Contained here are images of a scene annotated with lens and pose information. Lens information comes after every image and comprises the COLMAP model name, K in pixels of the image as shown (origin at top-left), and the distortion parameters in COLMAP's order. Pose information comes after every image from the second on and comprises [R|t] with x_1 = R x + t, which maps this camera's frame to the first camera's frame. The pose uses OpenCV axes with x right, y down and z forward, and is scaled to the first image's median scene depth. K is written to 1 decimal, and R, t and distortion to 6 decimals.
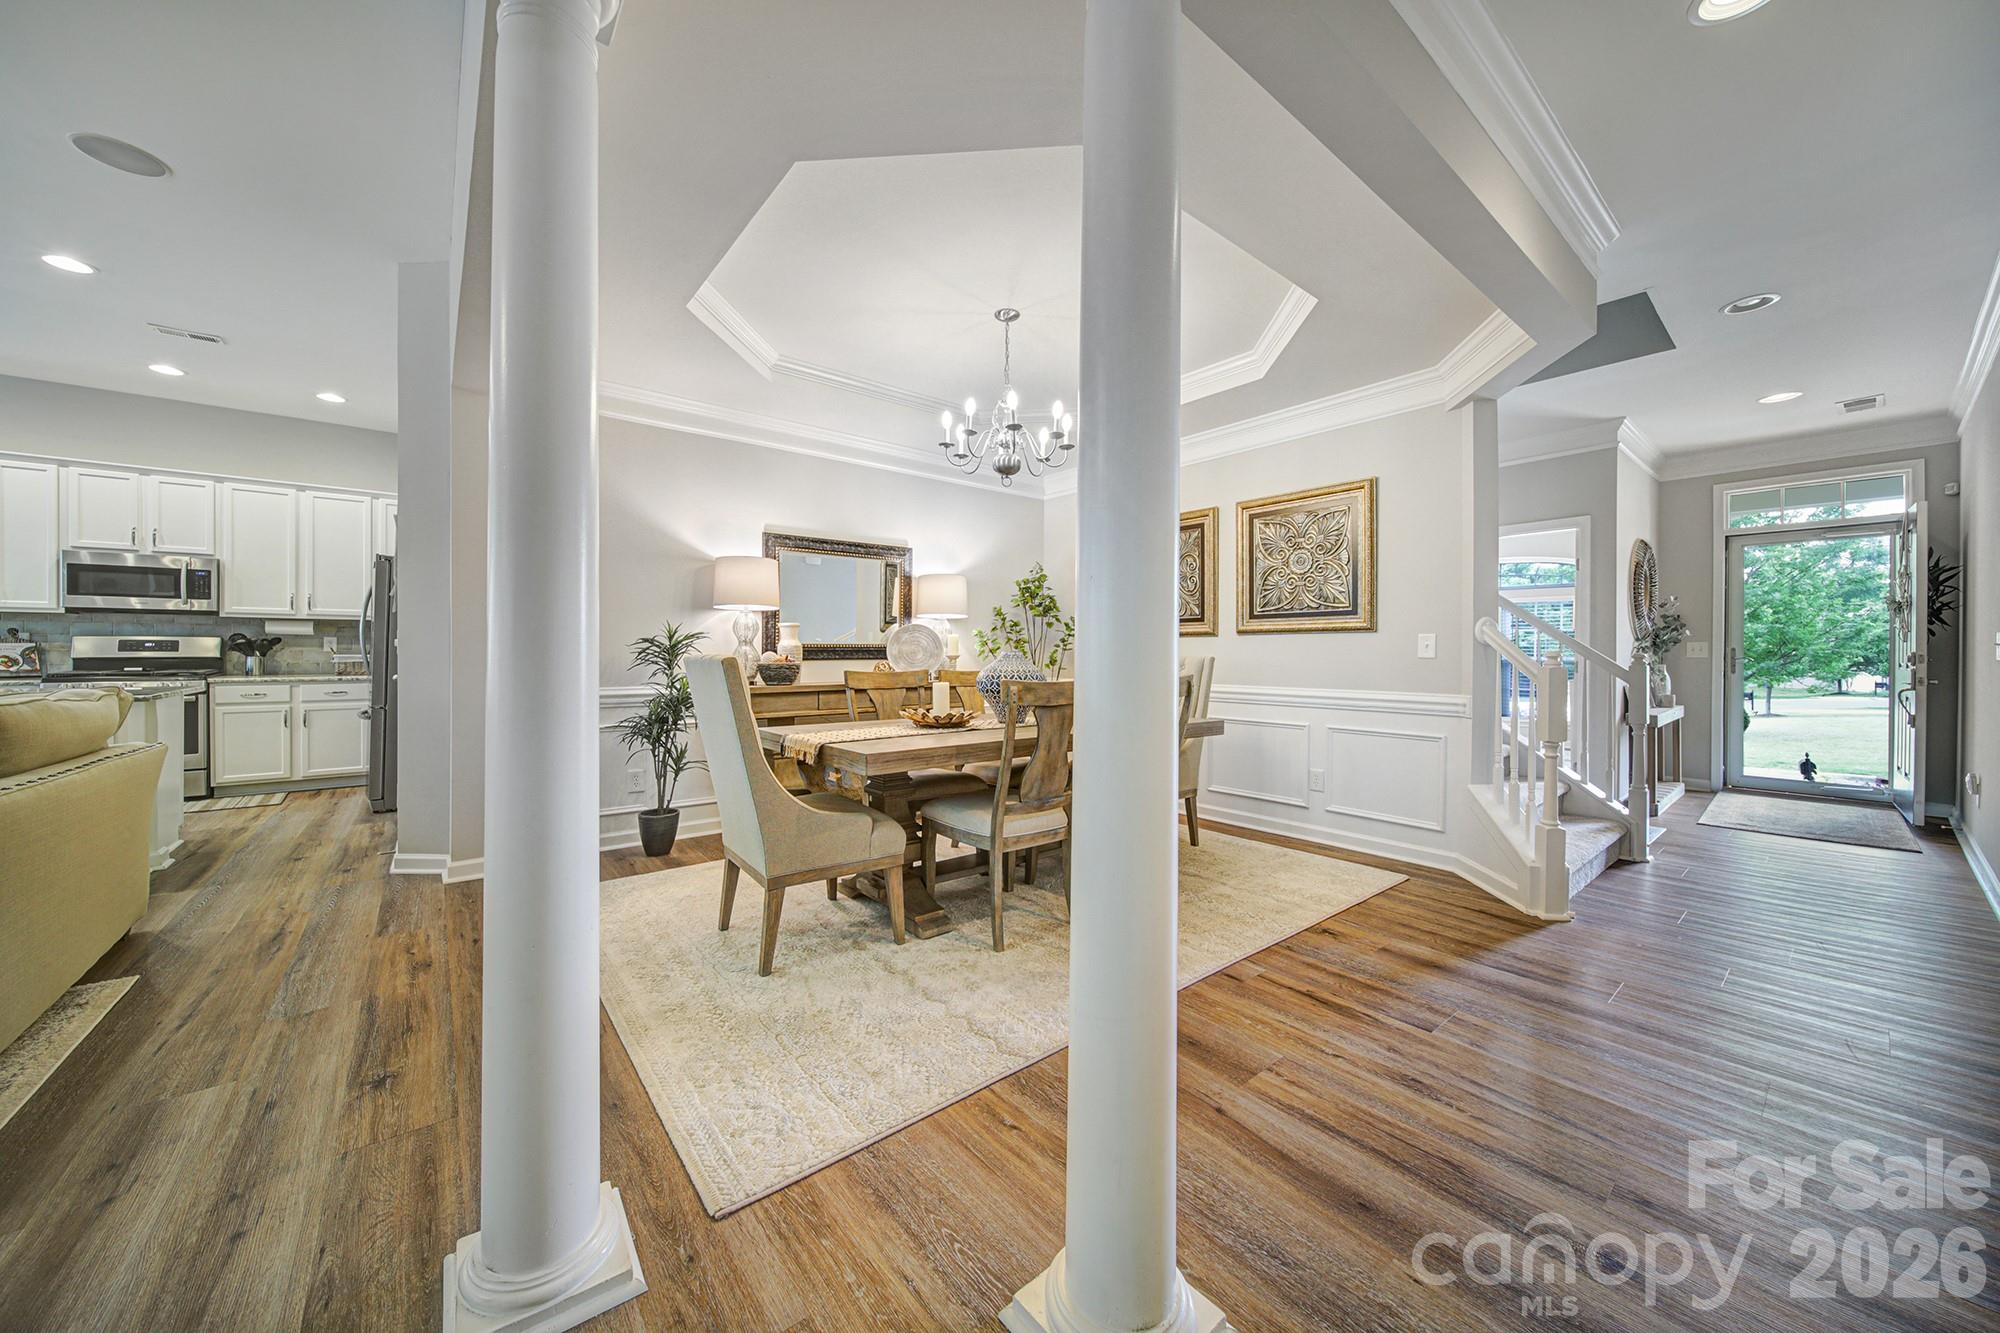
lens RADIAL K [[707.5, 0, 994.1], [0, 707.5, 654.7], [0, 0, 1]] dist [-0.003194, -0.000316]
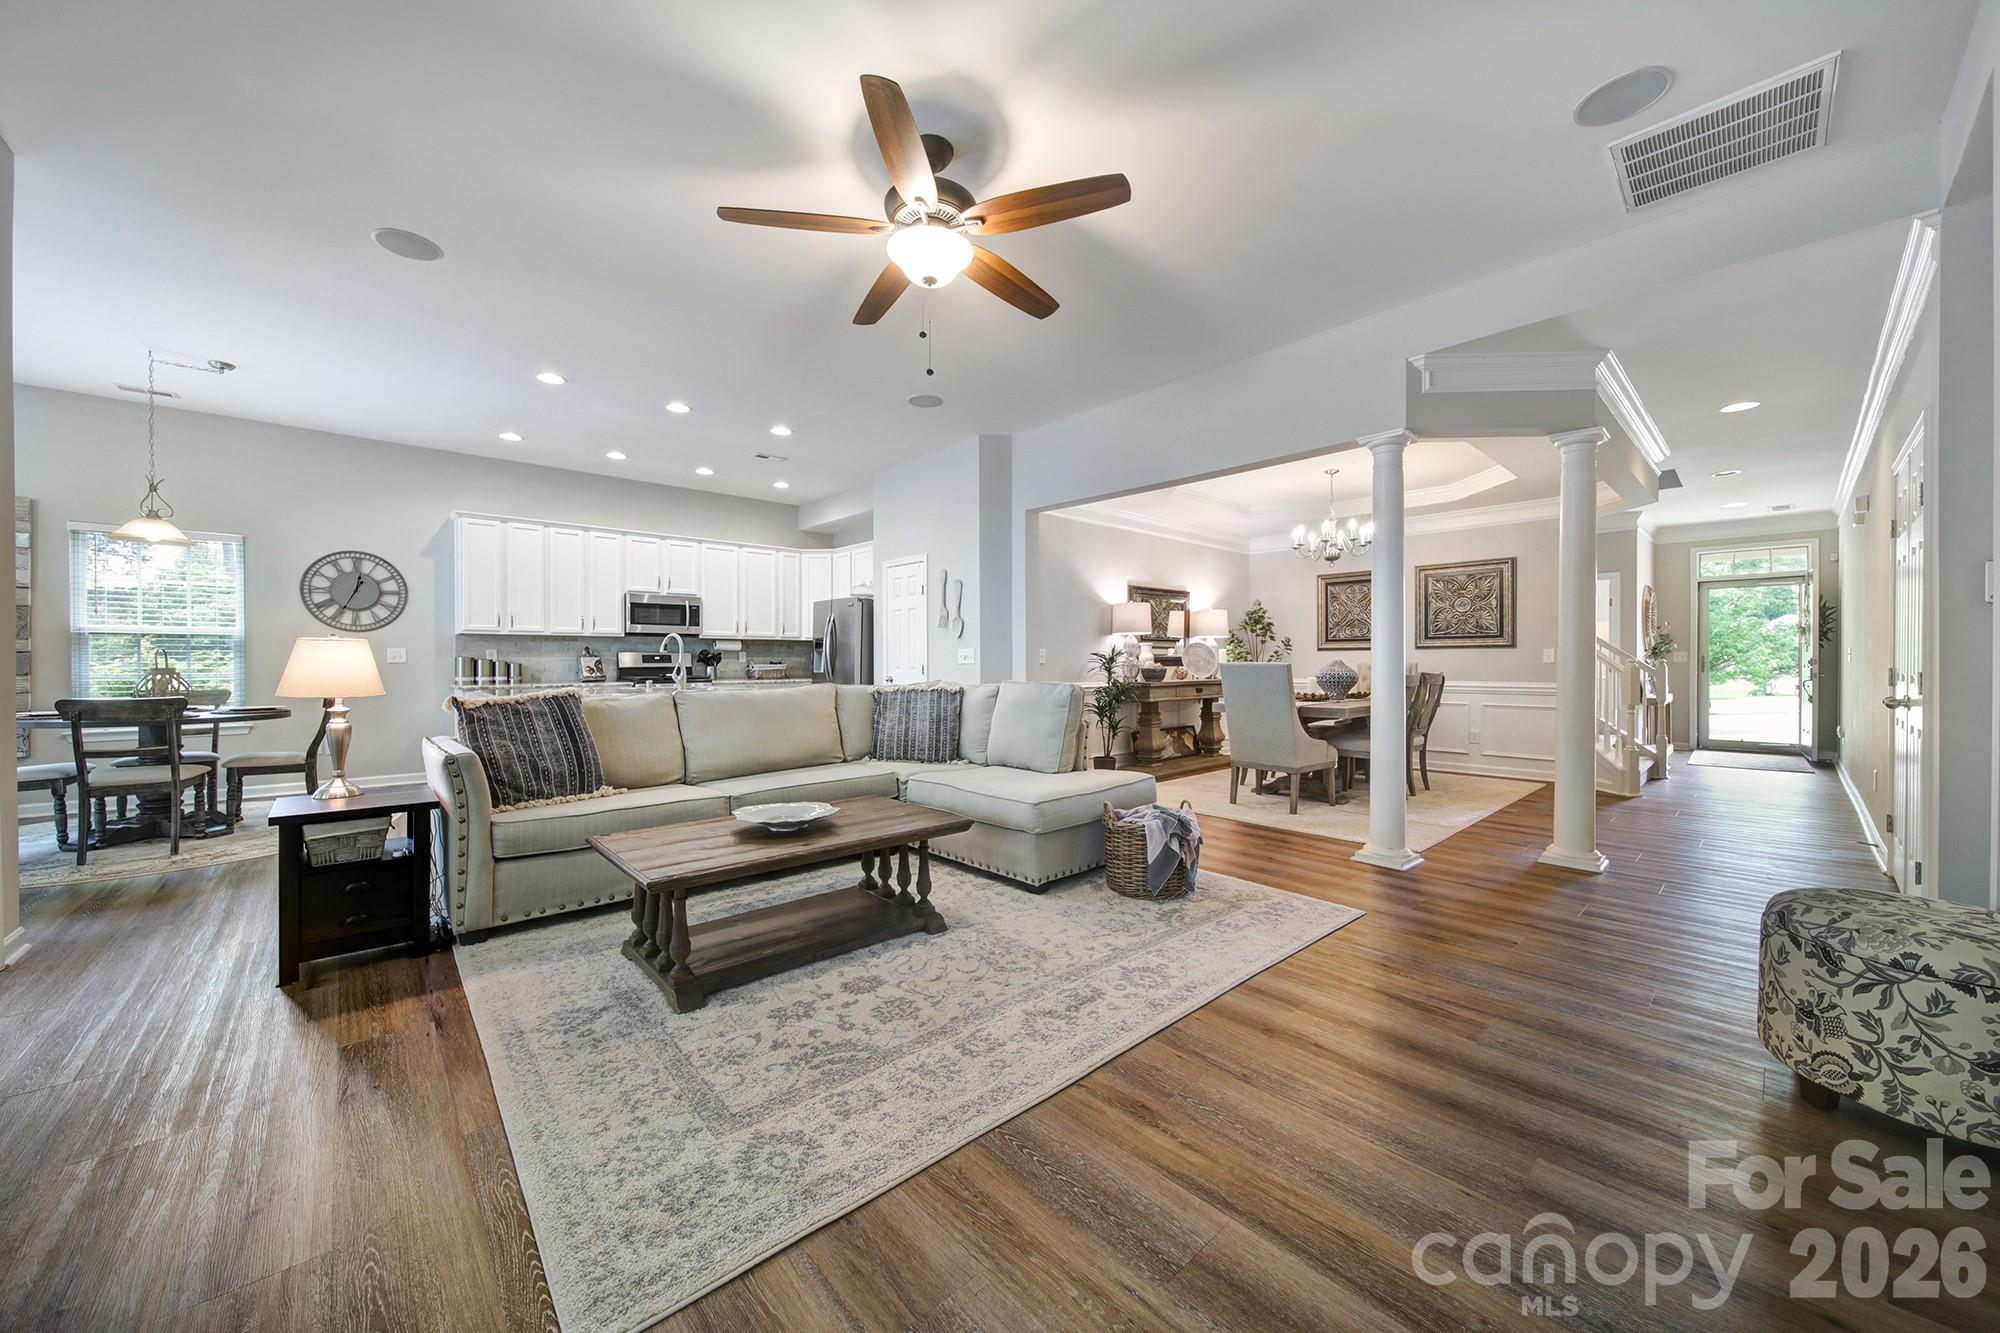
lens RADIAL K [[716.6, 0, 997.4], [0, 716.6, 663.7], [0, 0, 1]] dist [-0.000634, -0.000606]
pose [[0.998231, -0.004880, 0.059254, -0.616897], [0.004883, 0.999988, 0.000102, 0.000152], [-0.059254, 0.000187, 0.998243, -0.496622]]
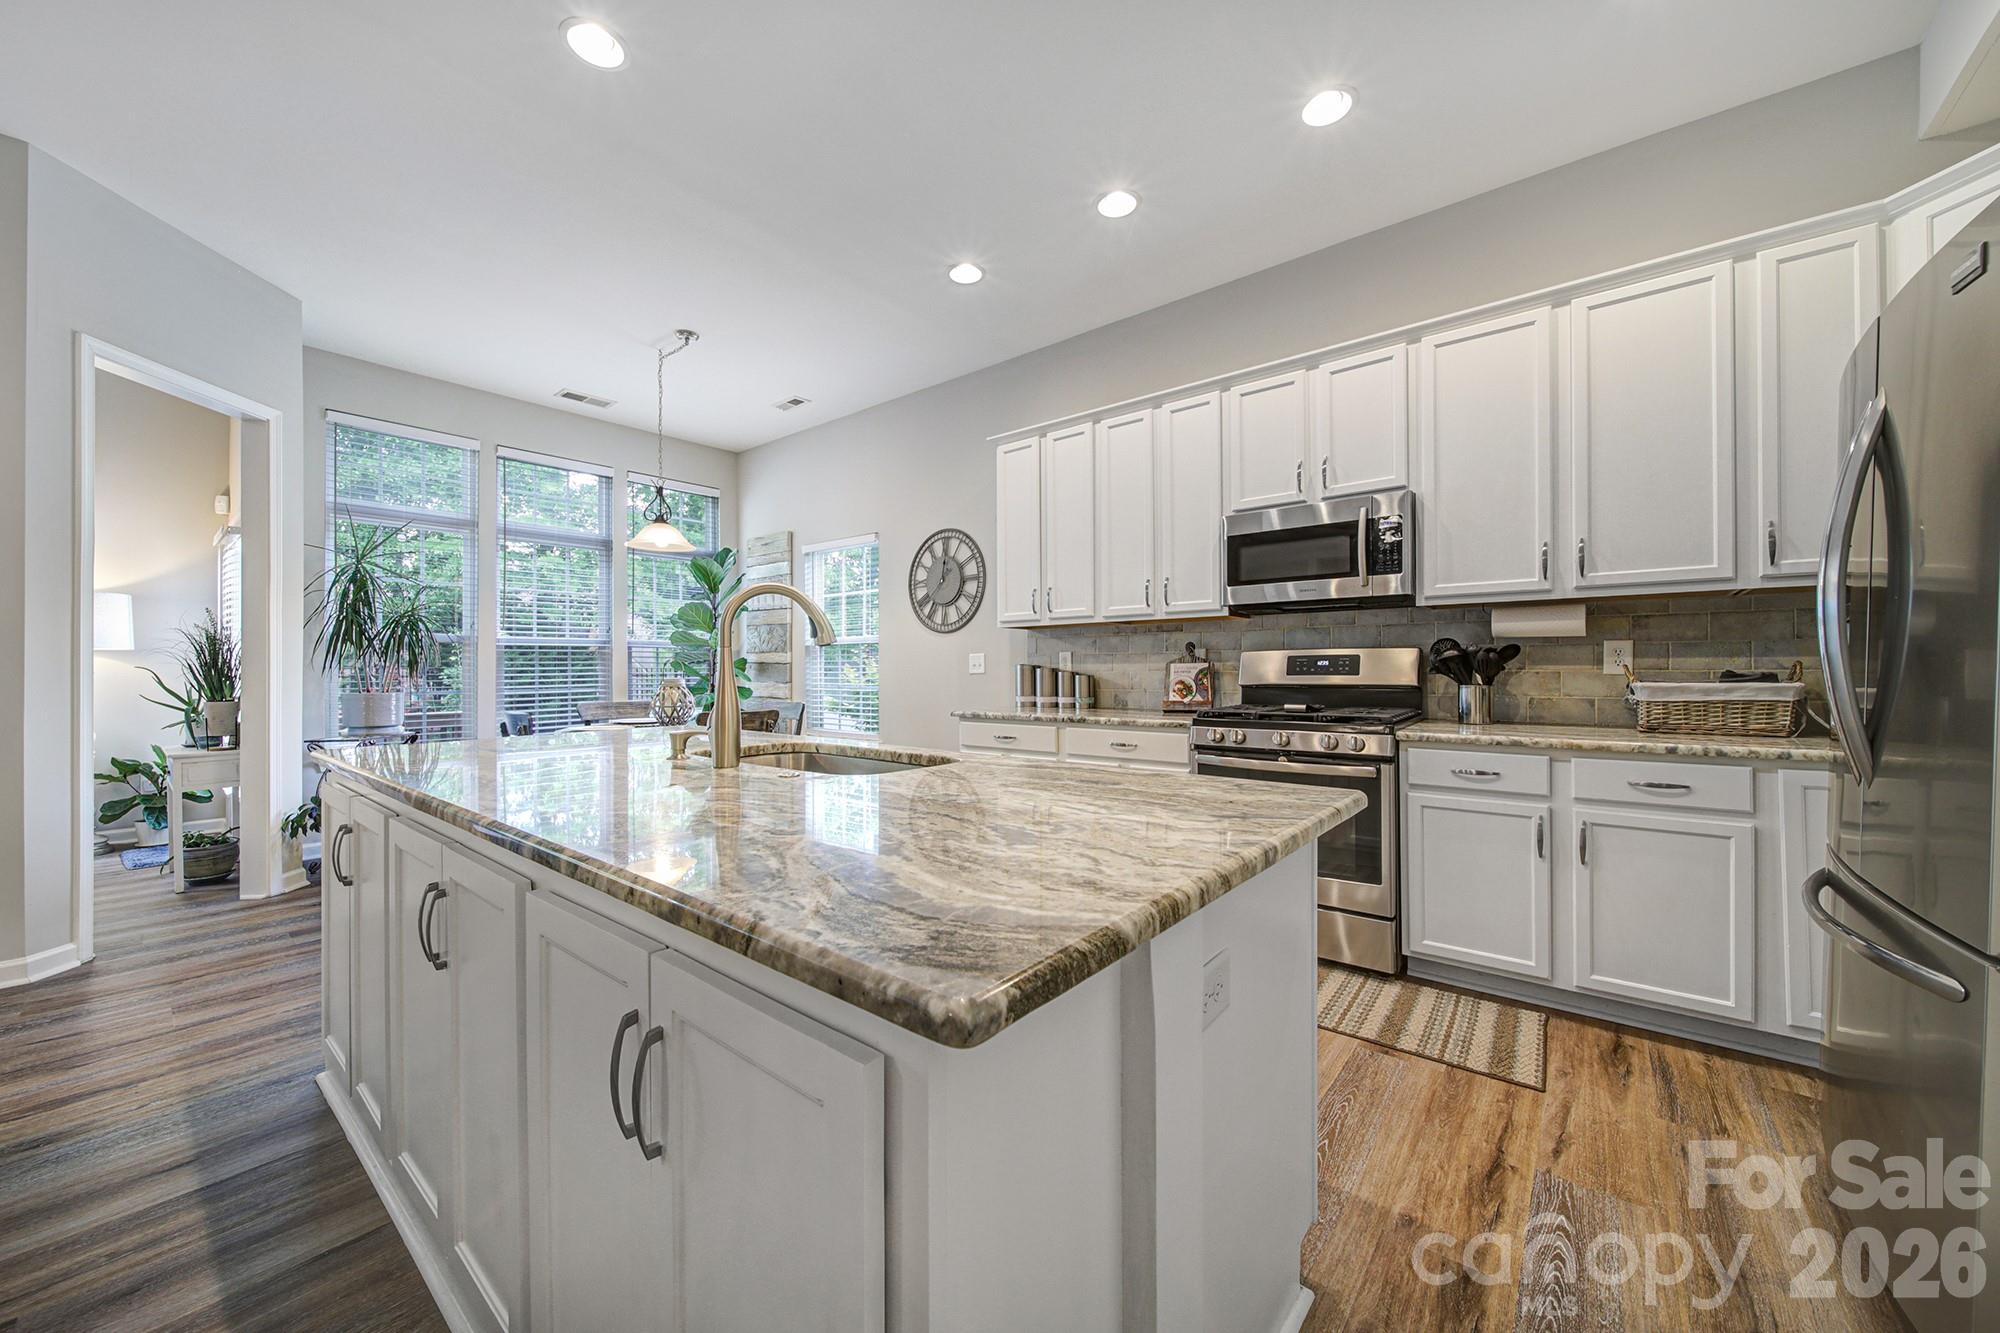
lens RADIAL K [[730.2, 0, 993.9], [0, 730.2, 667.9], [0, 0, 1]] dist [-0.001721, -0.000527]
pose [[0.201527, -0.008711, -0.979444, -0.678776], [-0.000215, 0.999960, -0.008937, -0.005069], [0.979483, 0.002012, 0.201517, 0.626282]]
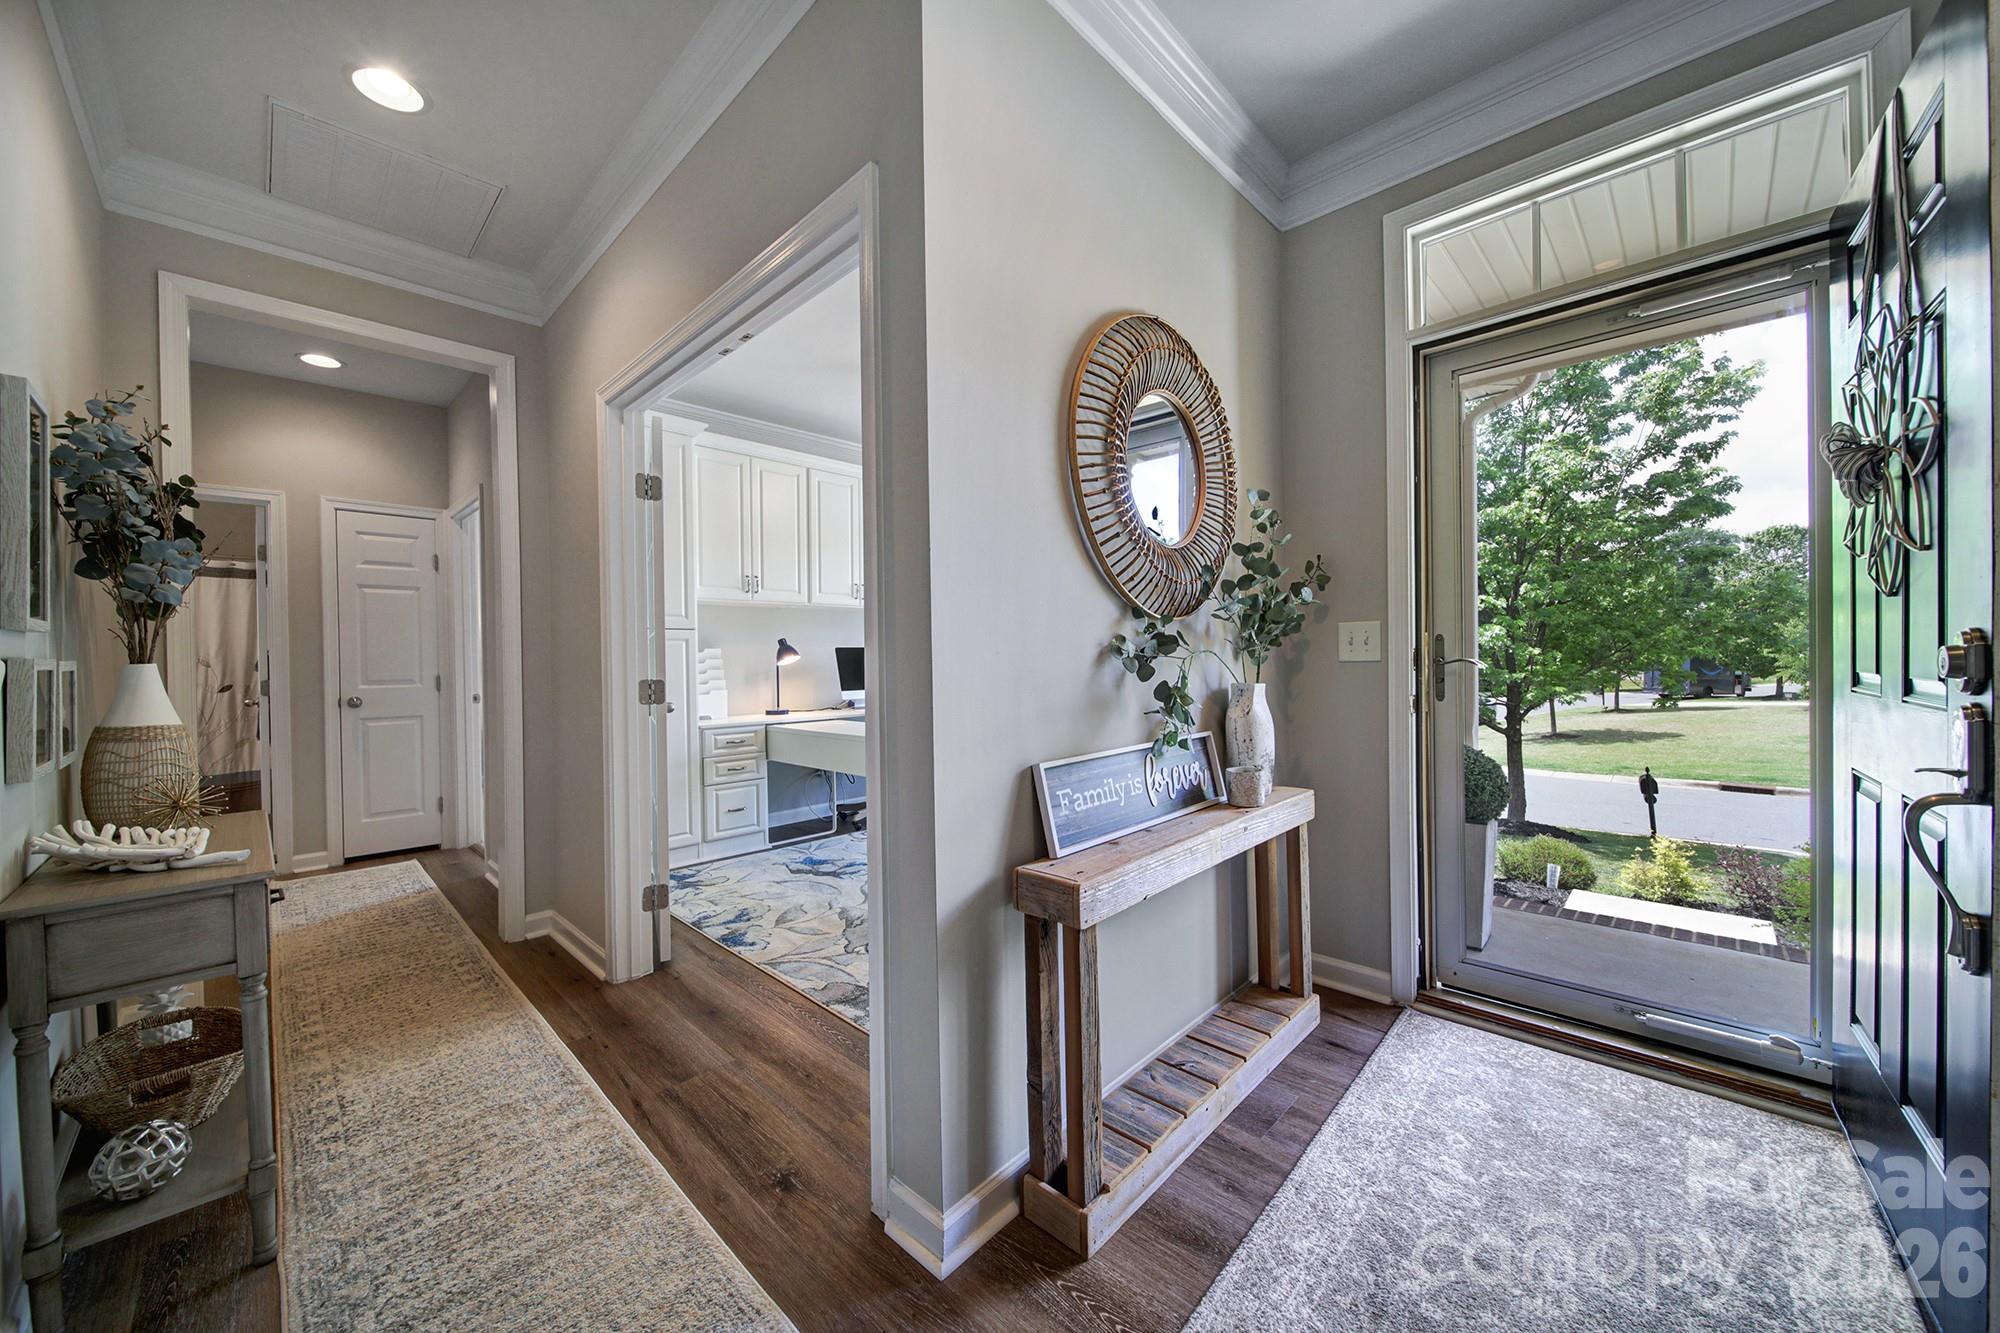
lens RADIAL K [[723.4, 0, 996.2], [0, 723.4, 661.2], [0, 0, 1]] dist [0.002083, -0.002343]
pose [[0.992728, -0.021141, 0.118508, 0.815569], [0.021133, 0.999776, 0.001326, 0.000457], [-0.118509, 0.001188, 0.992952, 0.677203]]
